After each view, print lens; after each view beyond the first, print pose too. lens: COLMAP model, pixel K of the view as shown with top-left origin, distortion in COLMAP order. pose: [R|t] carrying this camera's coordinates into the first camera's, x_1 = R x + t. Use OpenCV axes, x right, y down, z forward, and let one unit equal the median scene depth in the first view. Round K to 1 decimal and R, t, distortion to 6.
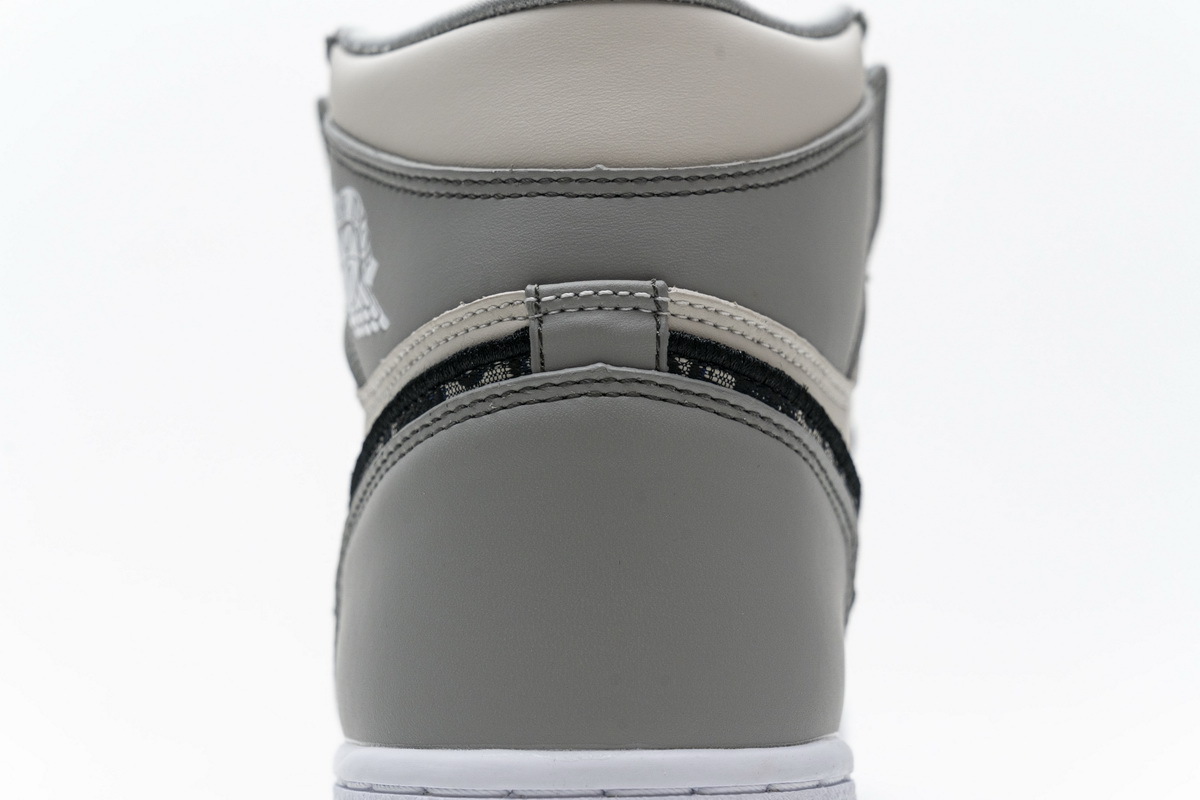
lens RADIAL K [[2422.6, 0, 600.0], [0, 2422.6, 400.0], [0, 0, 1]] dist [0.238476, 0.040731]
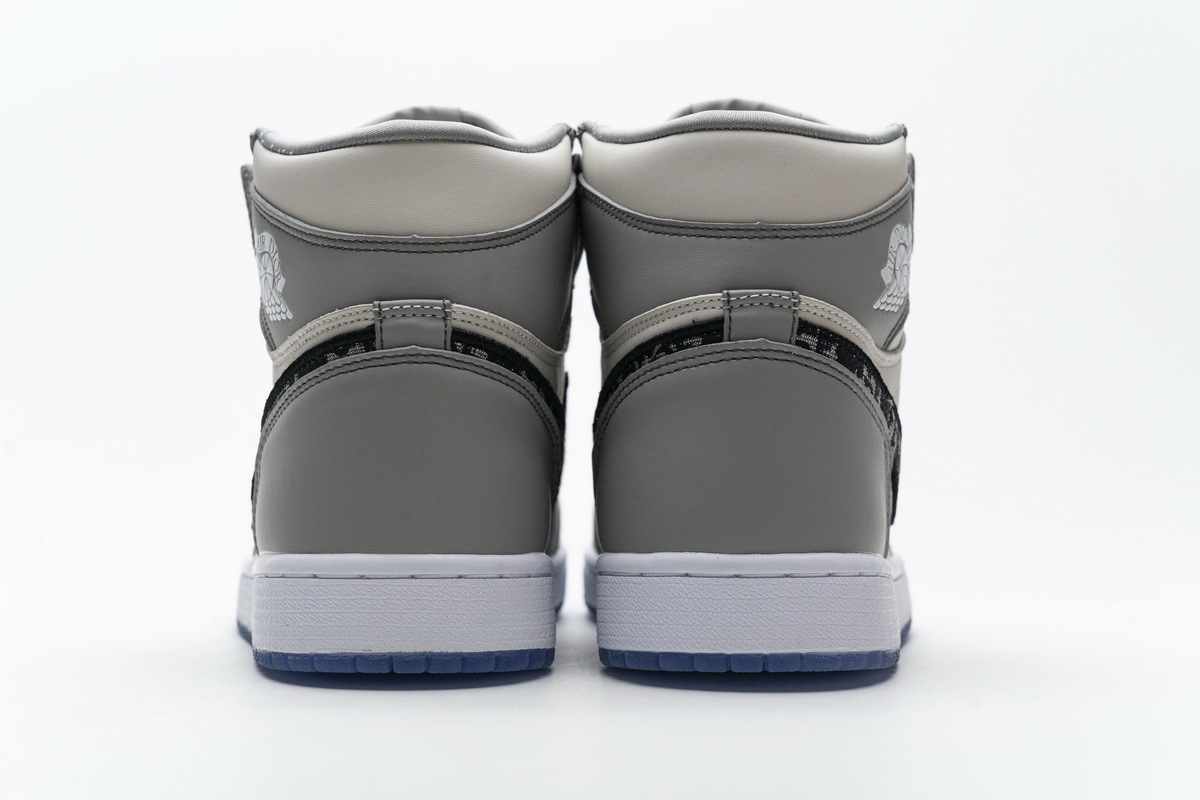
lens RADIAL K [[2317.5, 0, 600.0], [0, 2317.5, 400.0], [0, 0, 1]] dist [0.010995, -0.089906]
pose [[0.996566, 0.013581, 0.081685, -0.002074], [-0.016936, 0.999035, 0.040521, -0.046129], [-0.081056, -0.041765, 0.995834, -0.740973]]
